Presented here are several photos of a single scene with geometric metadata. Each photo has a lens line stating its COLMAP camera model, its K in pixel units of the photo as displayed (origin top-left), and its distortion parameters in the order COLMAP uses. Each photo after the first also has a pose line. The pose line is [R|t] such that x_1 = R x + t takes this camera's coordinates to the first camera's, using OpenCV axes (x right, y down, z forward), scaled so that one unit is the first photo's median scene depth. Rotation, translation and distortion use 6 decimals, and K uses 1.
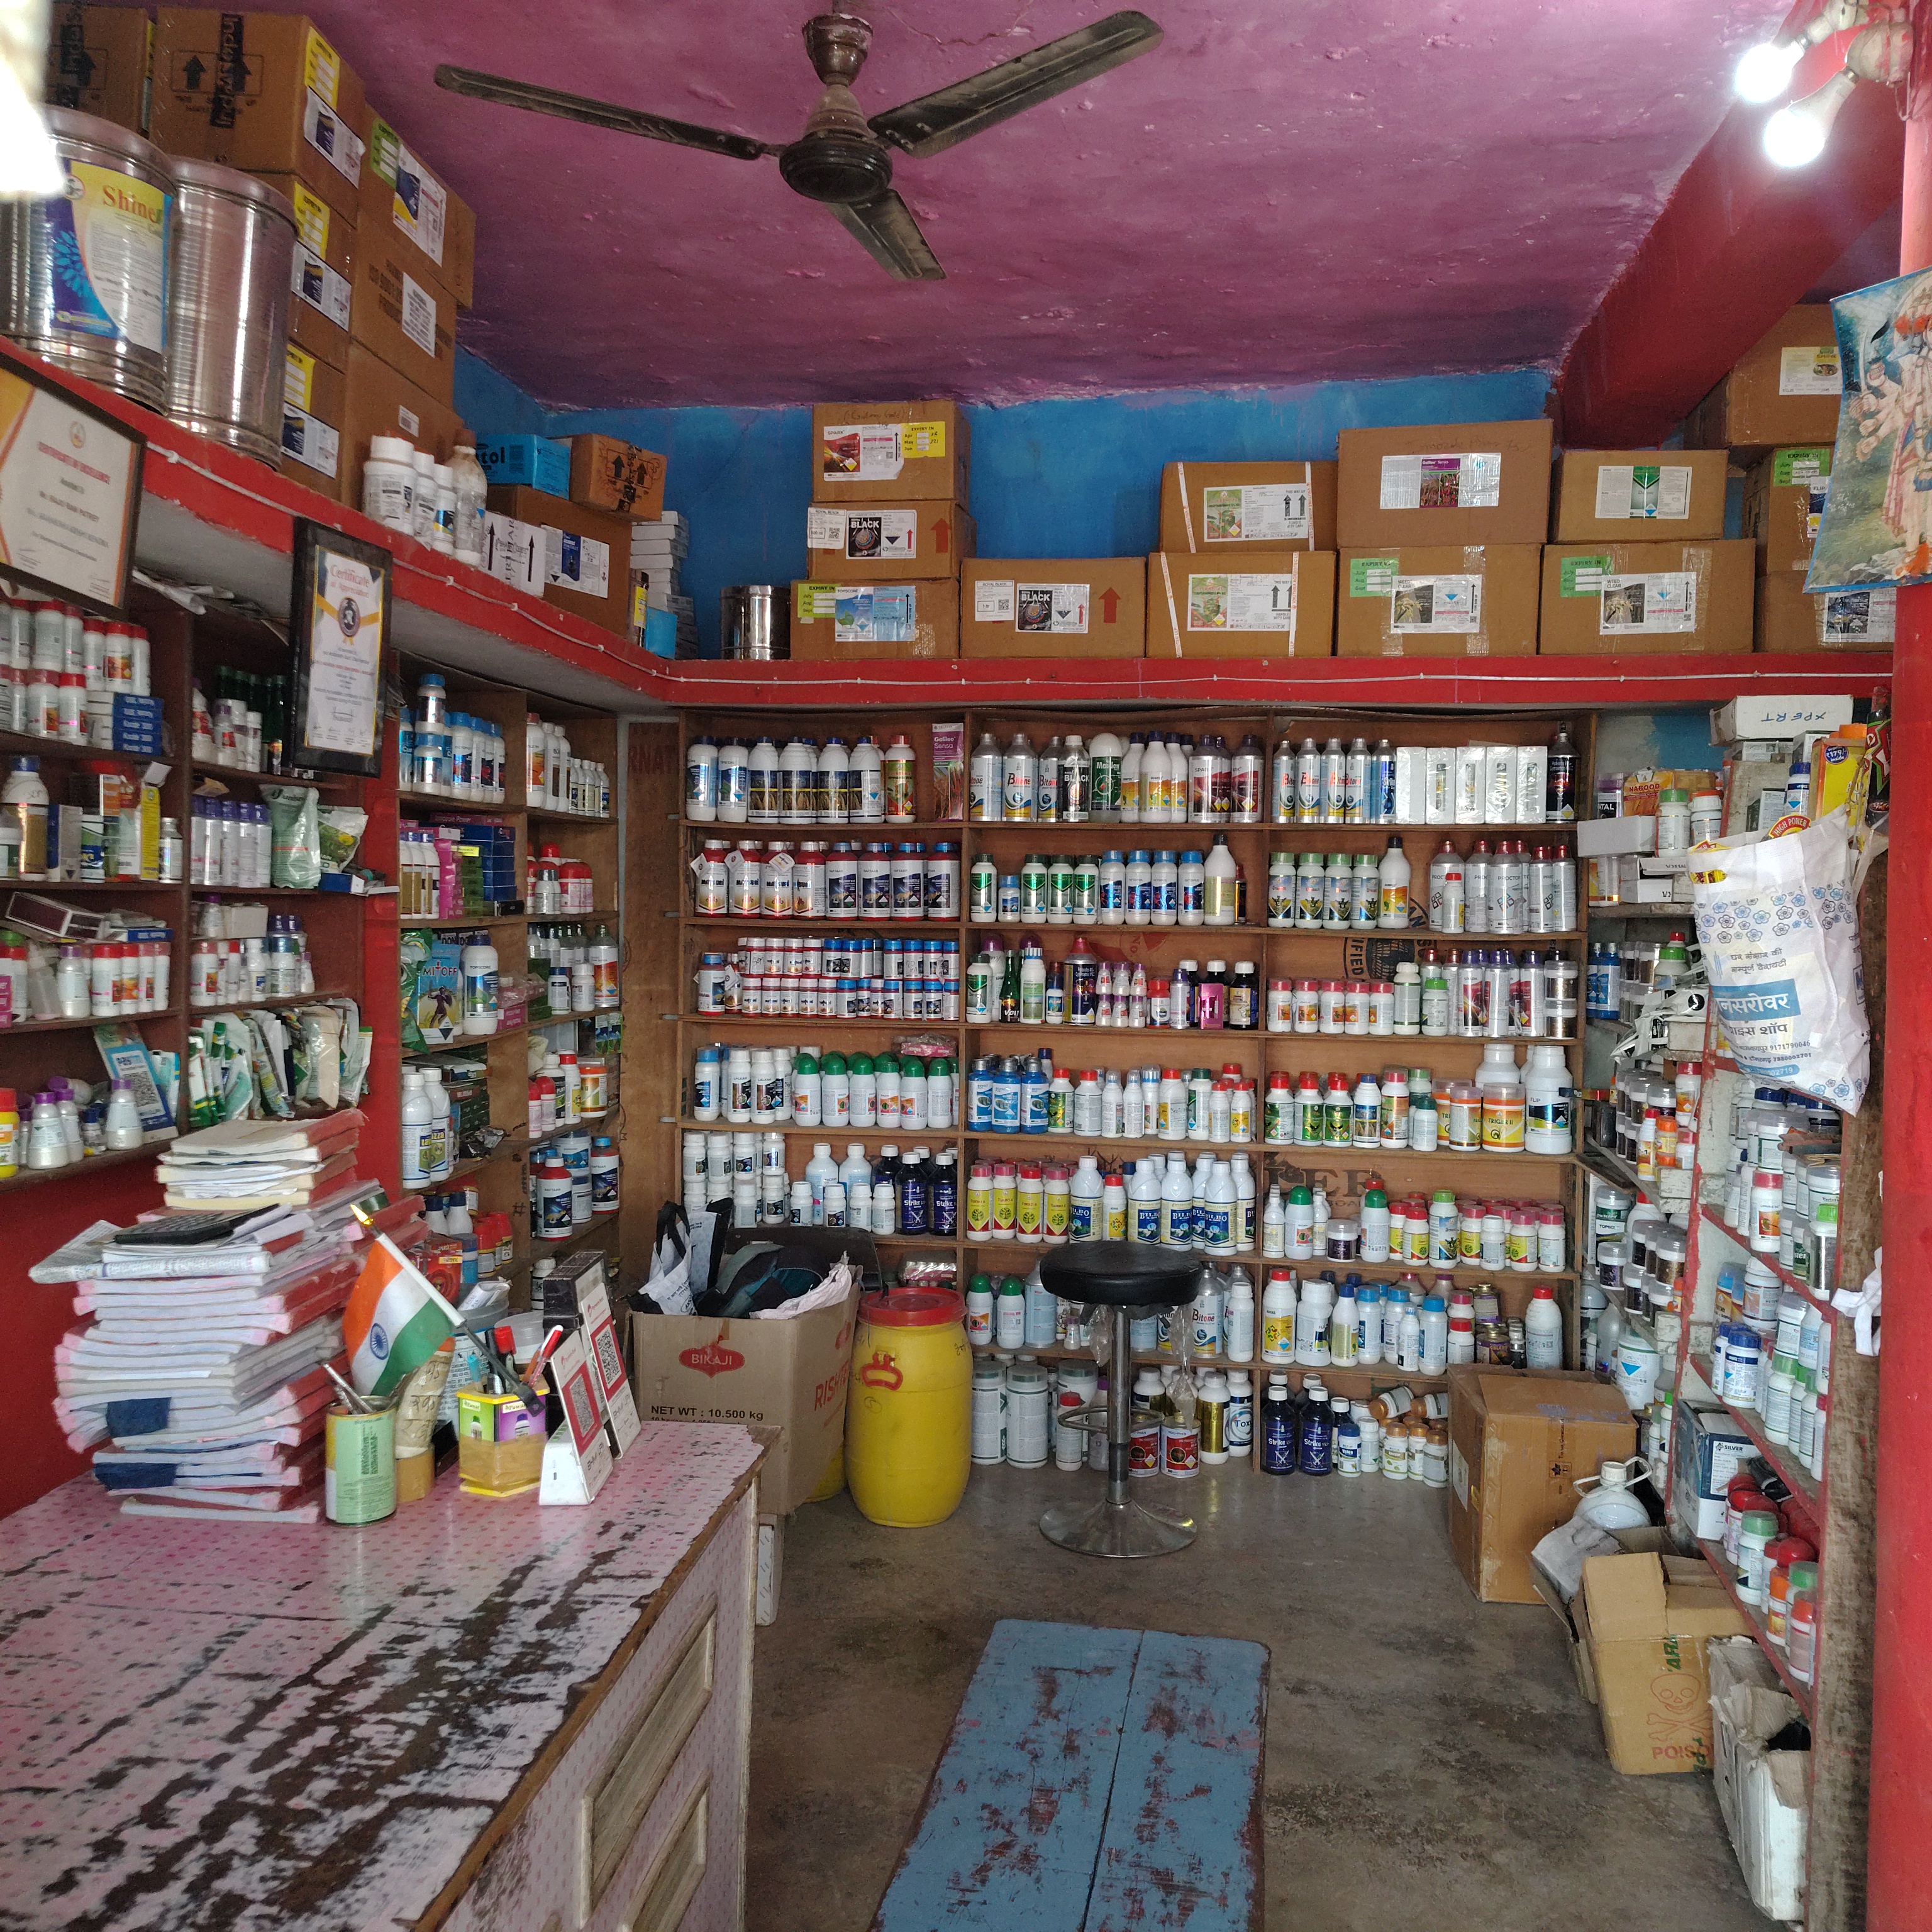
lens RADIAL K [[1778.2, 0, 999.8], [0, 1778.2, 1042.5], [0, 0, 1]] dist [0.039904, -0.022060]
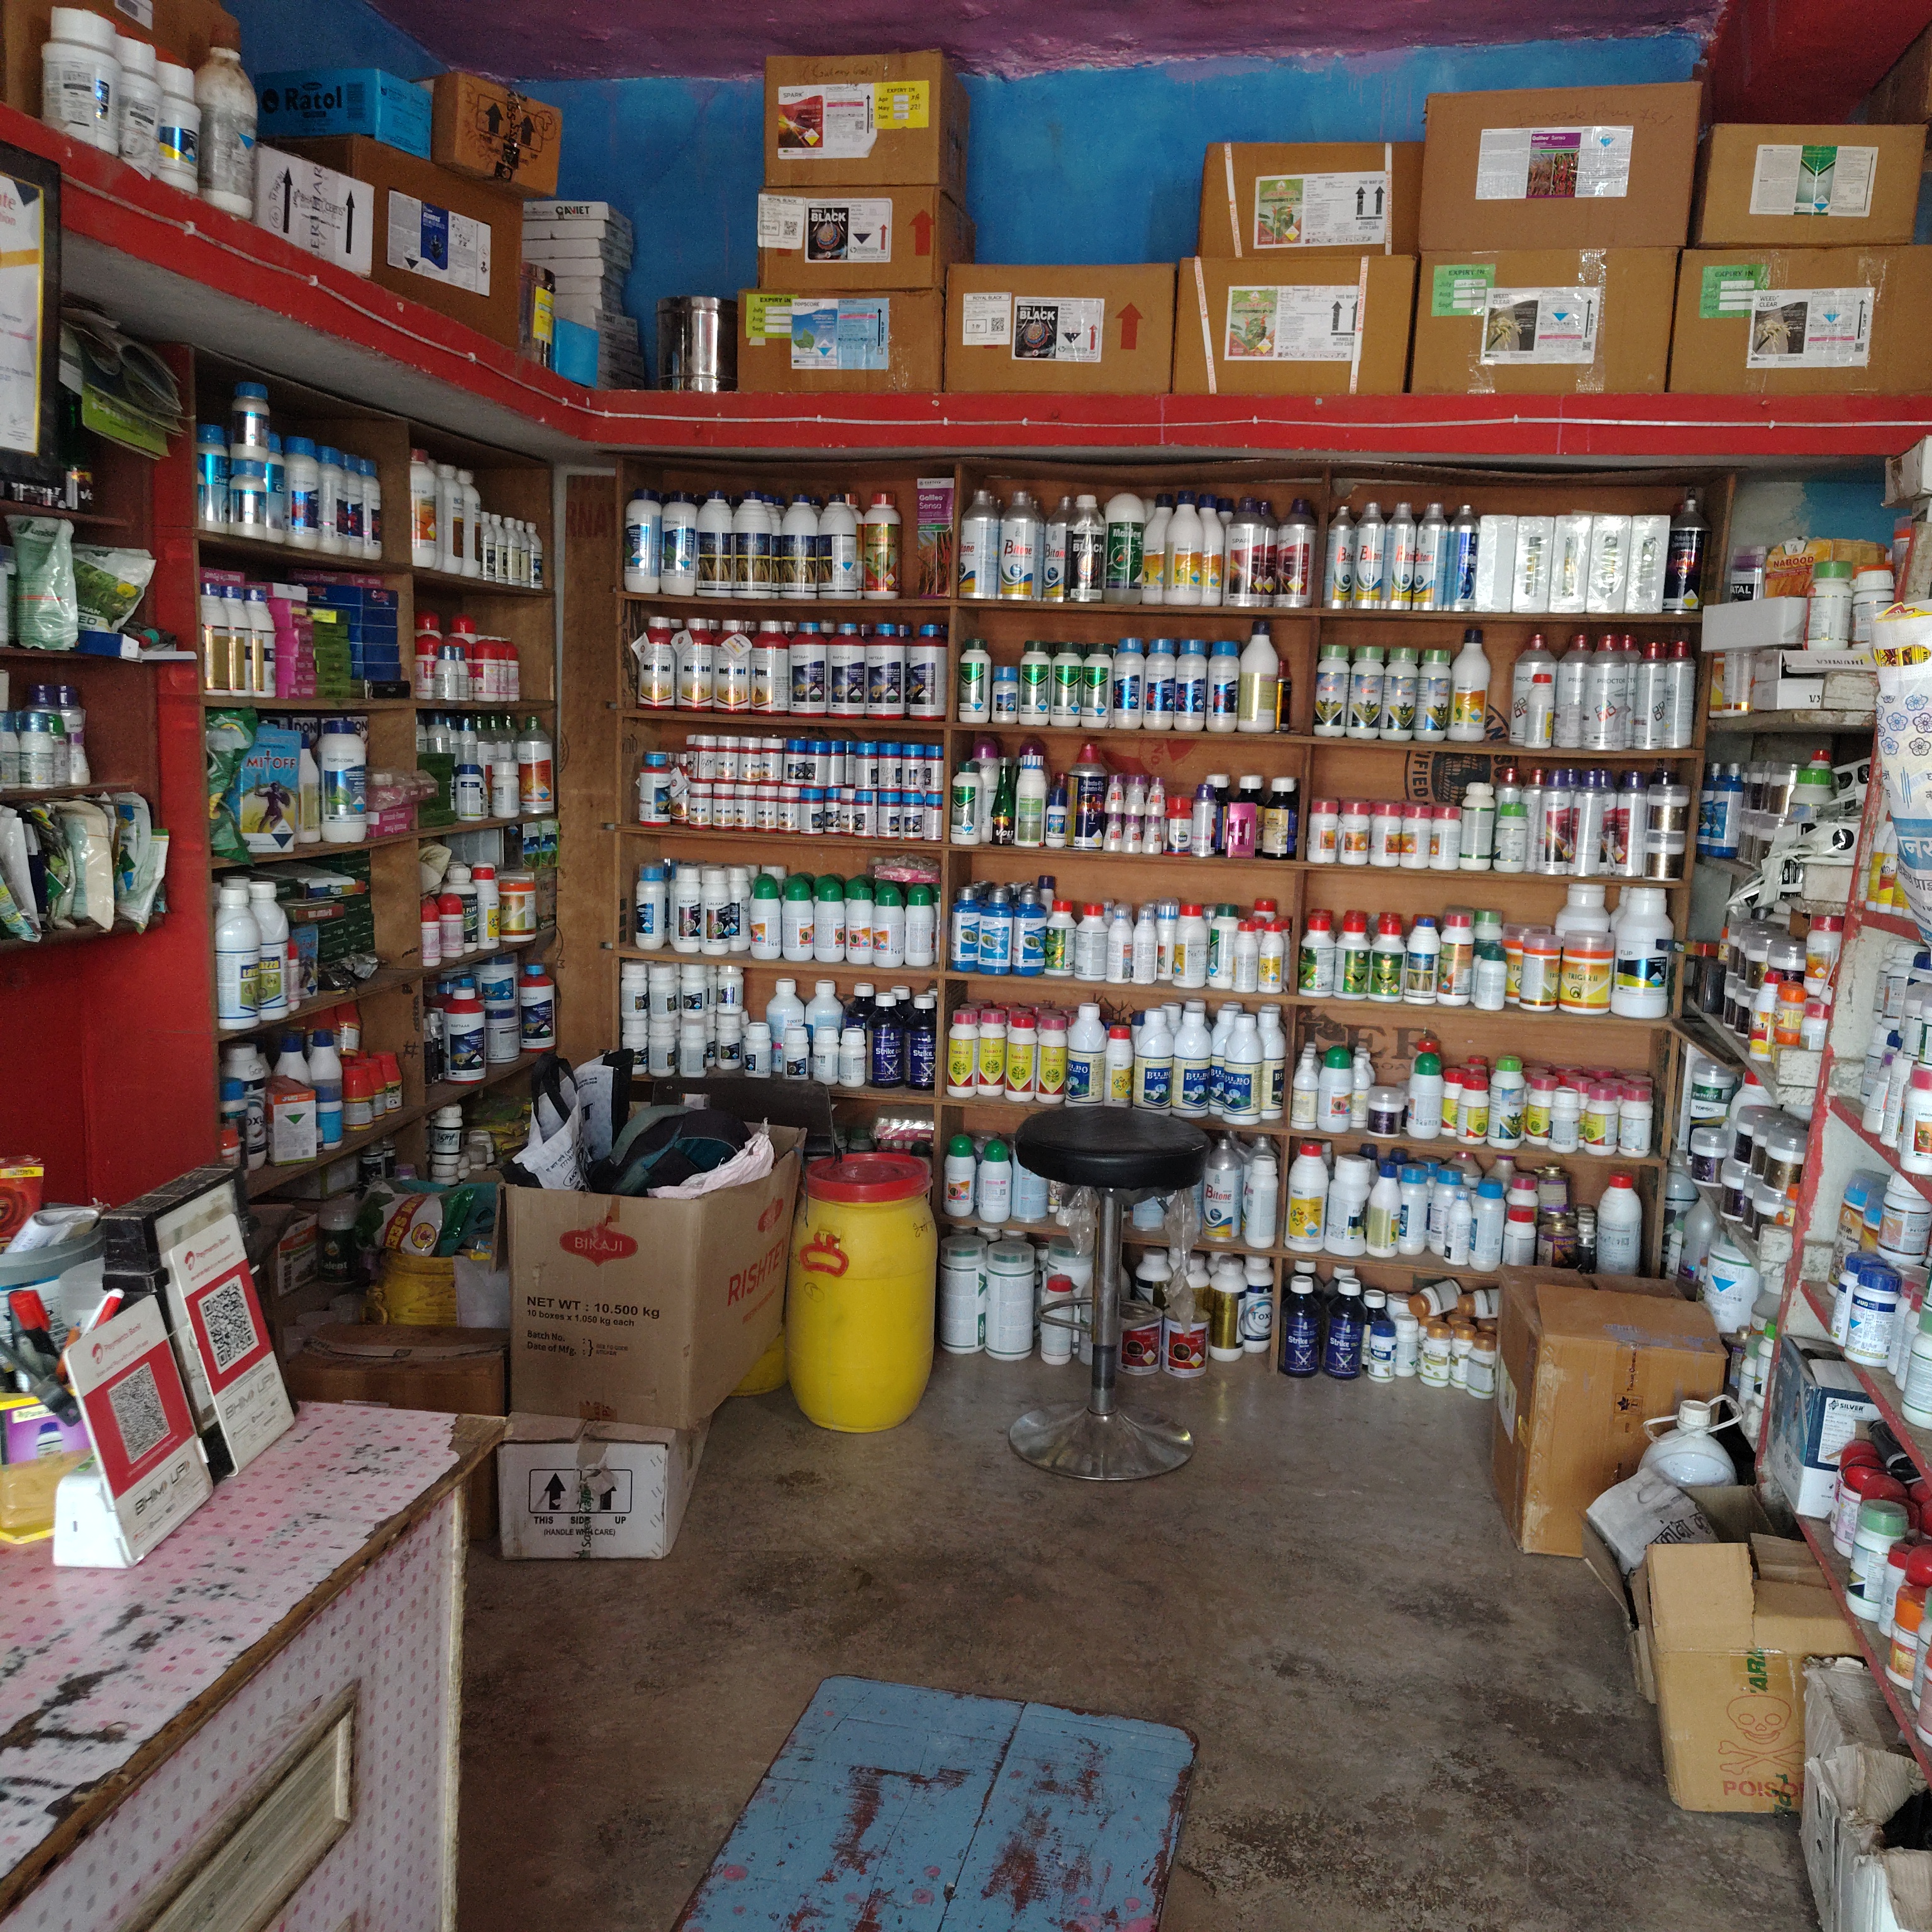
lens RADIAL K [[1778.2, 0, 999.8], [0, 1778.2, 1042.5], [0, 0, 1]] dist [0.039904, -0.022060]
pose [[0.998539, 0.030187, -0.044812, 0.046582], [-0.025456, 0.994394, 0.102628, -0.004236], [0.047659, -0.101338, 0.993710, 0.153017]]
